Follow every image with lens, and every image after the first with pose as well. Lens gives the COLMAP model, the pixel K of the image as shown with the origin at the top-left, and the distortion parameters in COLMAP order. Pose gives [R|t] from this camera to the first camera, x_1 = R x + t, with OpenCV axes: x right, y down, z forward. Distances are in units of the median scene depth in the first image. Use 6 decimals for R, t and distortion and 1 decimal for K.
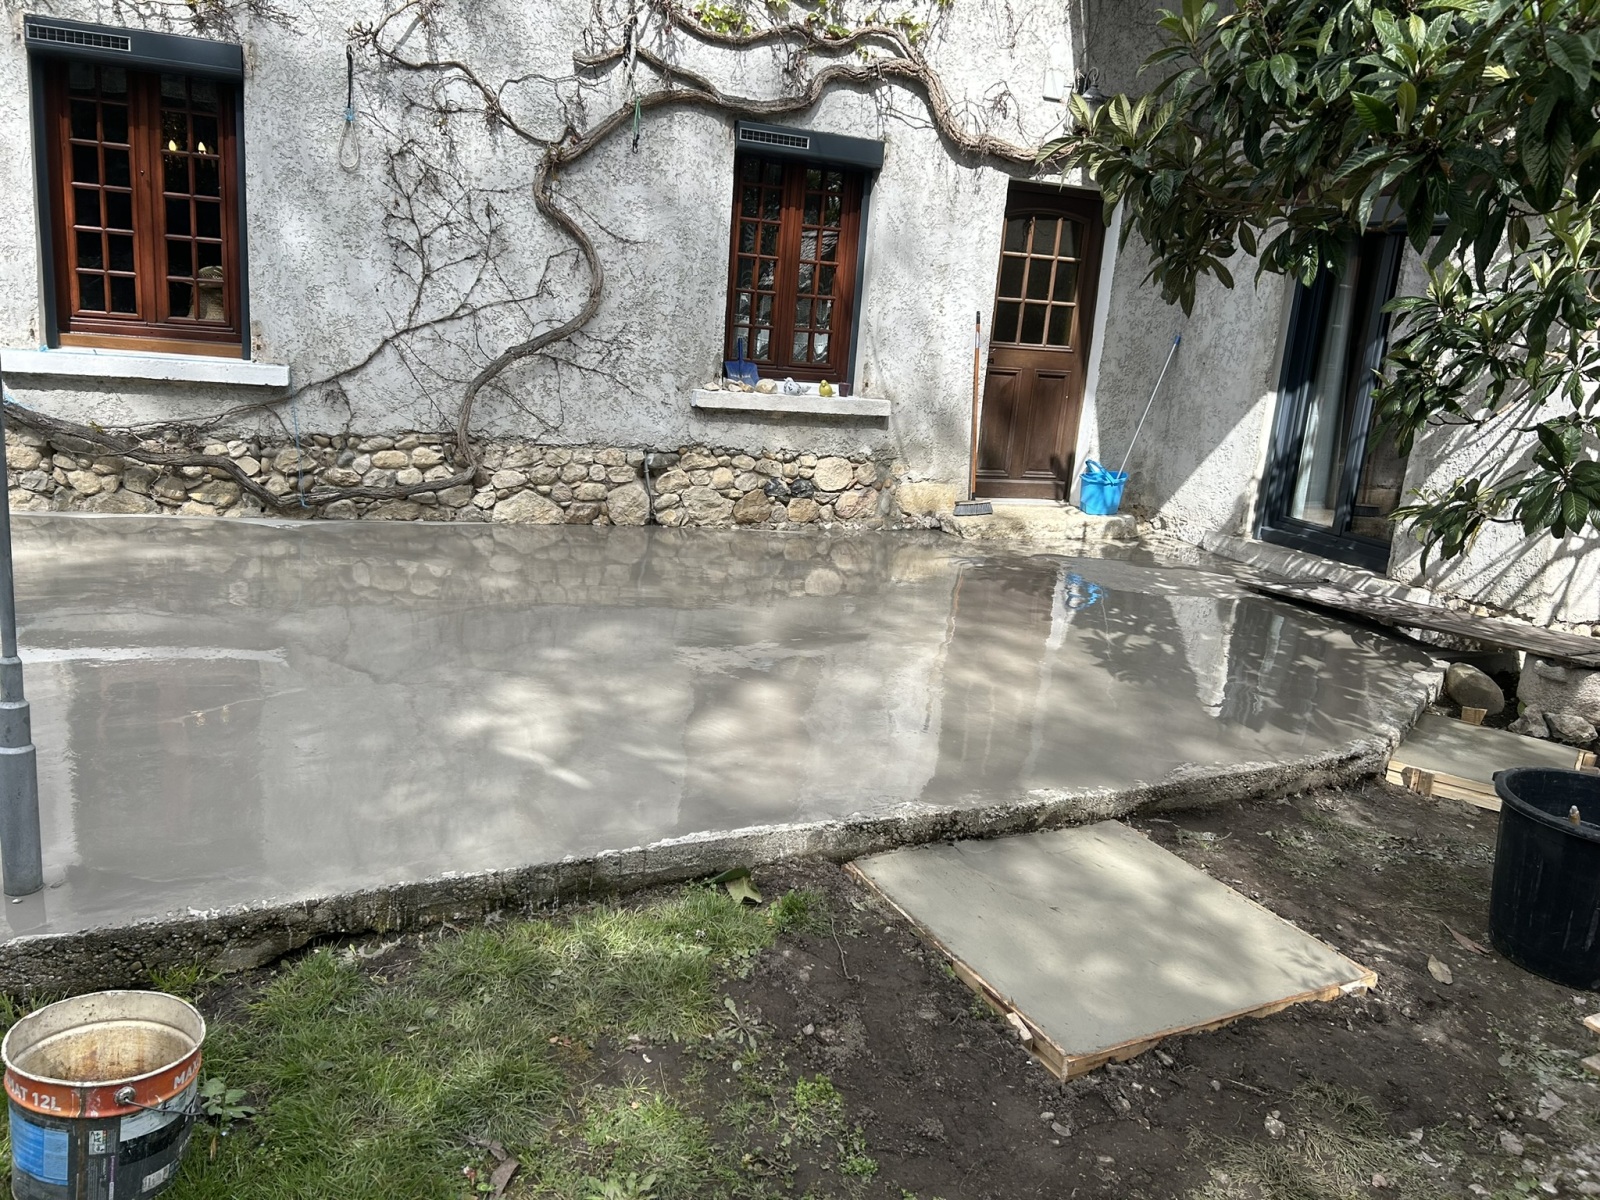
lens RADIAL K [[1197.6, 0, 814.4], [0, 1197.6, 600.6], [0, 0, 1]] dist [0.064167, -0.068587]
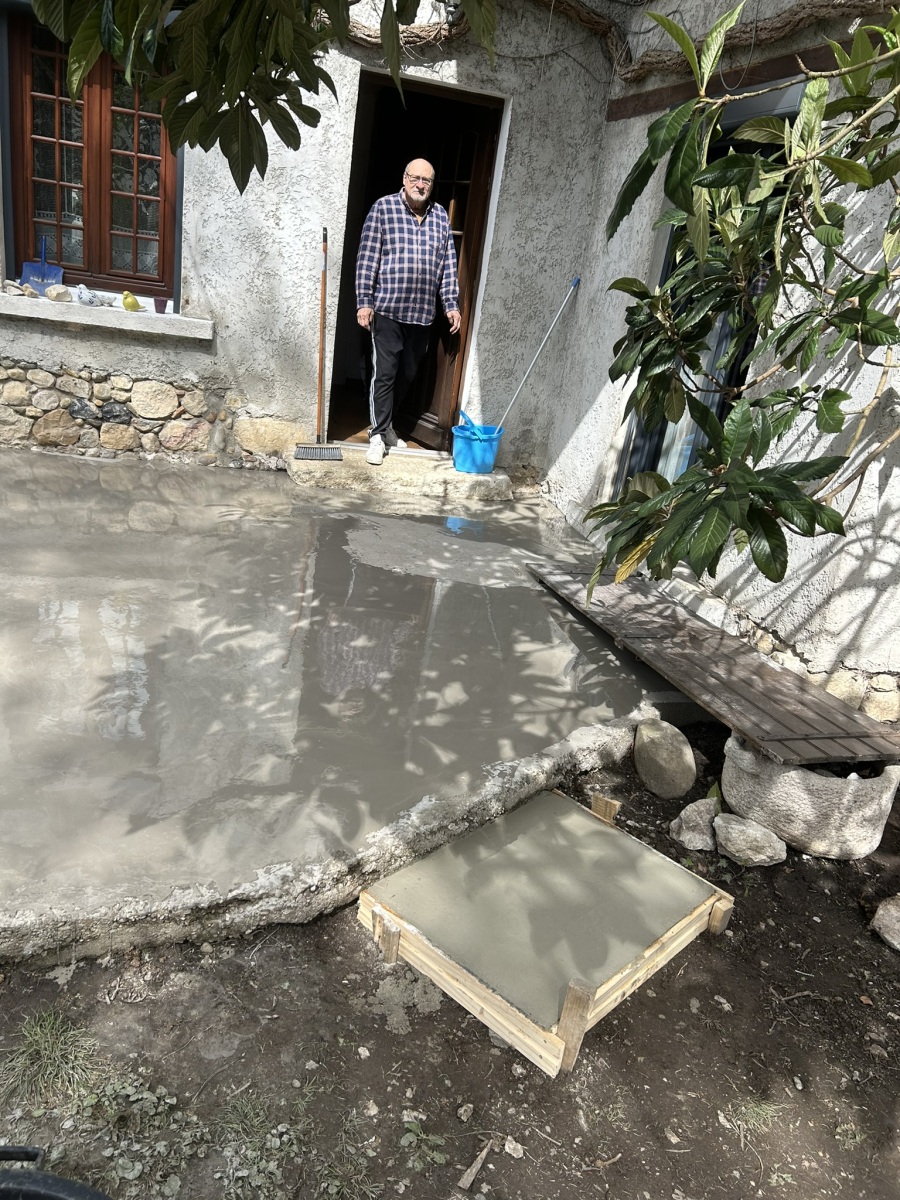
lens RADIAL K [[898.2, 0, 455.0], [0, 898.2, 612.9], [0, 0, 1]] dist [0.064167, -0.068587]
pose [[0.987653, 0.108722, -0.112787, 0.344046], [-0.095389, 0.988476, 0.117543, -0.048553], [0.124267, -0.105333, 0.986642, 0.329453]]
